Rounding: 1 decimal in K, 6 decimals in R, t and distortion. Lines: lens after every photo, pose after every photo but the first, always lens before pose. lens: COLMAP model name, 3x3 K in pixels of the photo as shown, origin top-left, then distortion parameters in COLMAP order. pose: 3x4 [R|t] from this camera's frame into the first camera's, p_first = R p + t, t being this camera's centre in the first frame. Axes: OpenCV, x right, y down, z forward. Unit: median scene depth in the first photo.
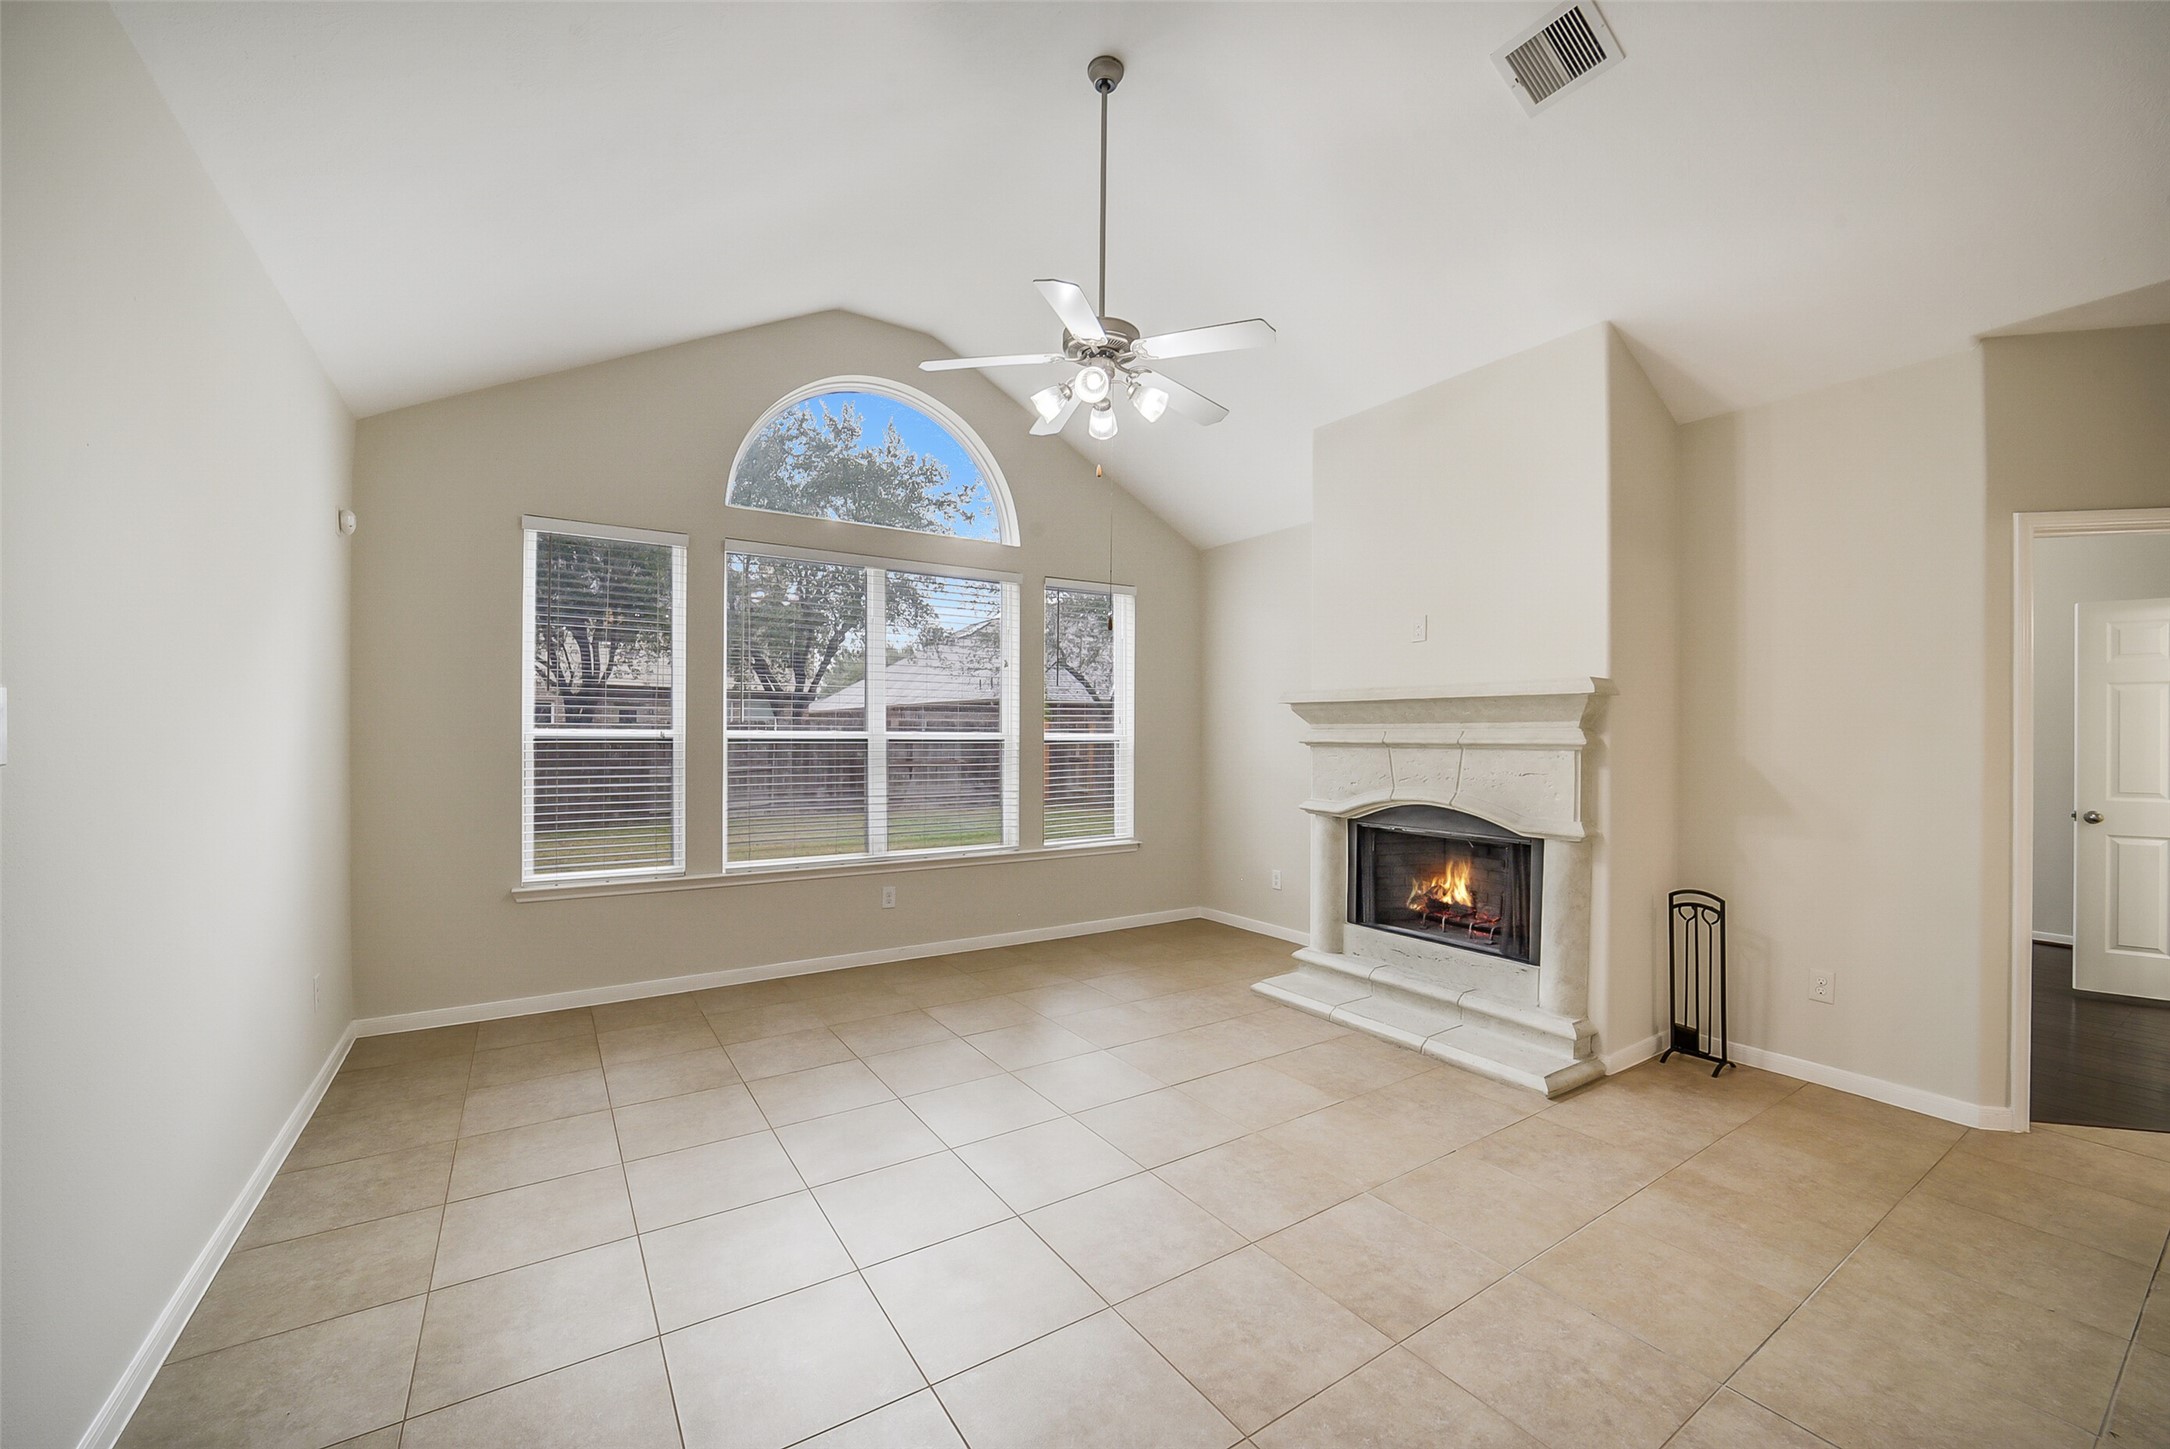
lens RADIAL K [[853.4, 0, 1084.4], [0, 853.4, 738.8], [0, 0, 1]] dist [-0.040292, 0.010906]
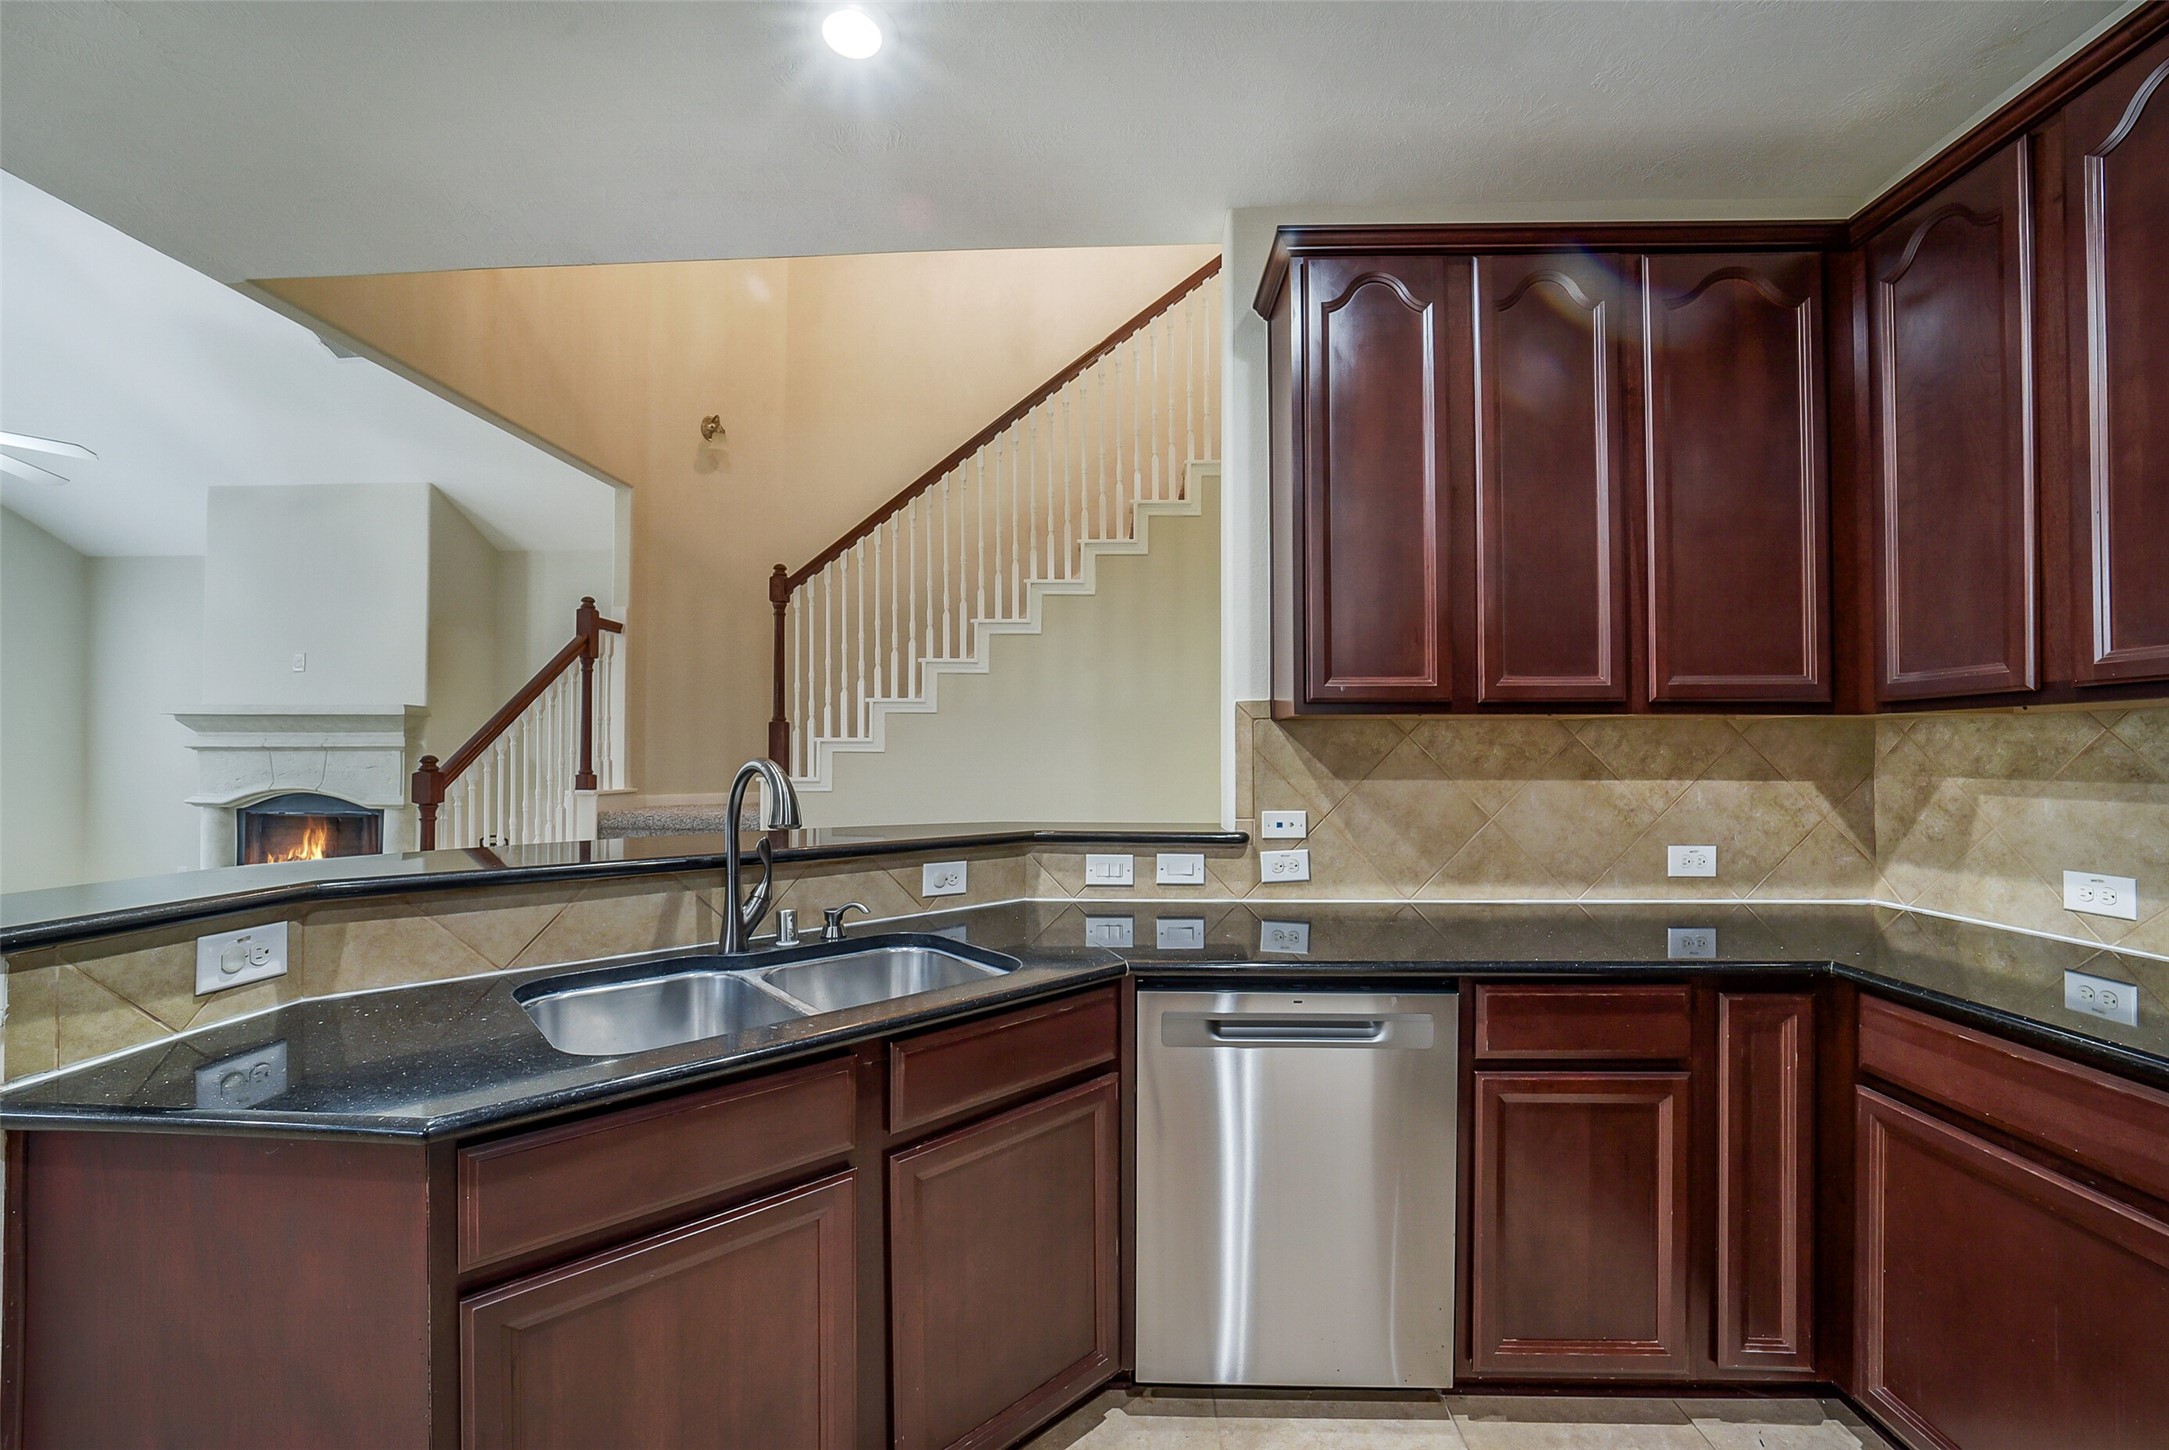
lens RADIAL K [[853.0, 0, 1083.9], [0, 853.0, 739.3], [0, 0, 1]] dist [-0.040292, 0.010906]
pose [[0.578177, 0.009620, 0.815855, 0.040921], [0.005359, 0.999864, -0.015588, 0.019501], [-0.815894, 0.013385, 0.578046, -0.761121]]
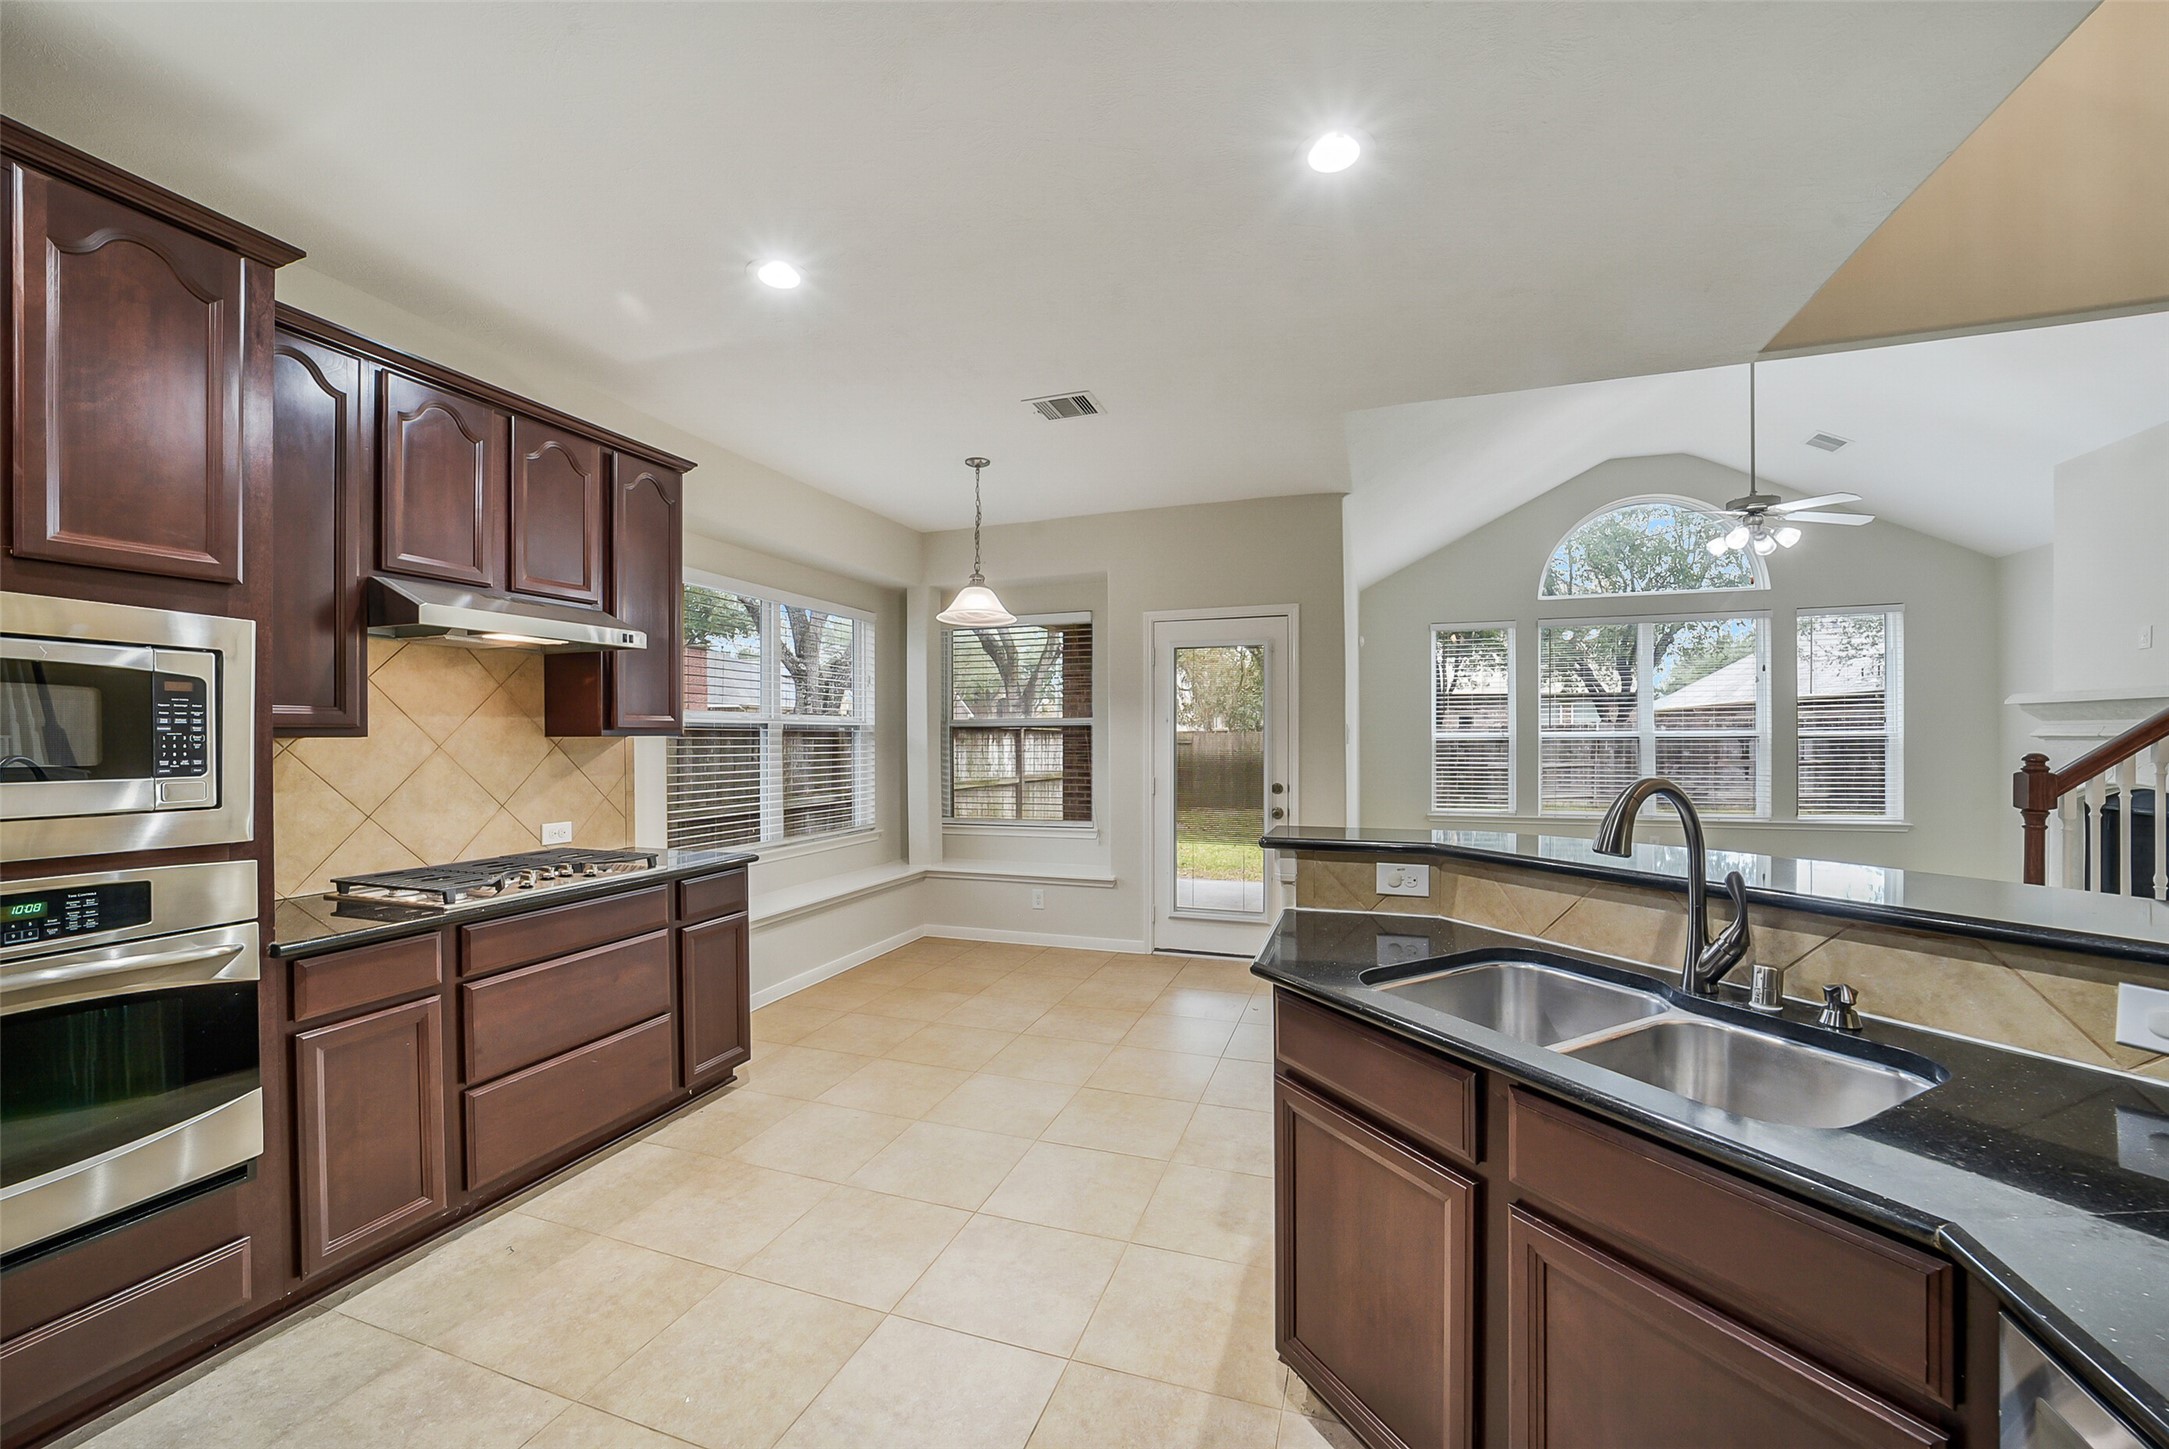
lens RADIAL K [[853.0, 0, 1083.9], [0, 853.0, 738.8], [0, 0, 1]] dist [-0.040292, 0.010906]
pose [[0.610553, -0.005286, -0.791958, 0.384457], [0.004682, 0.999984, -0.003065, 0.005731], [0.791962, -0.001837, 0.610568, -0.815860]]
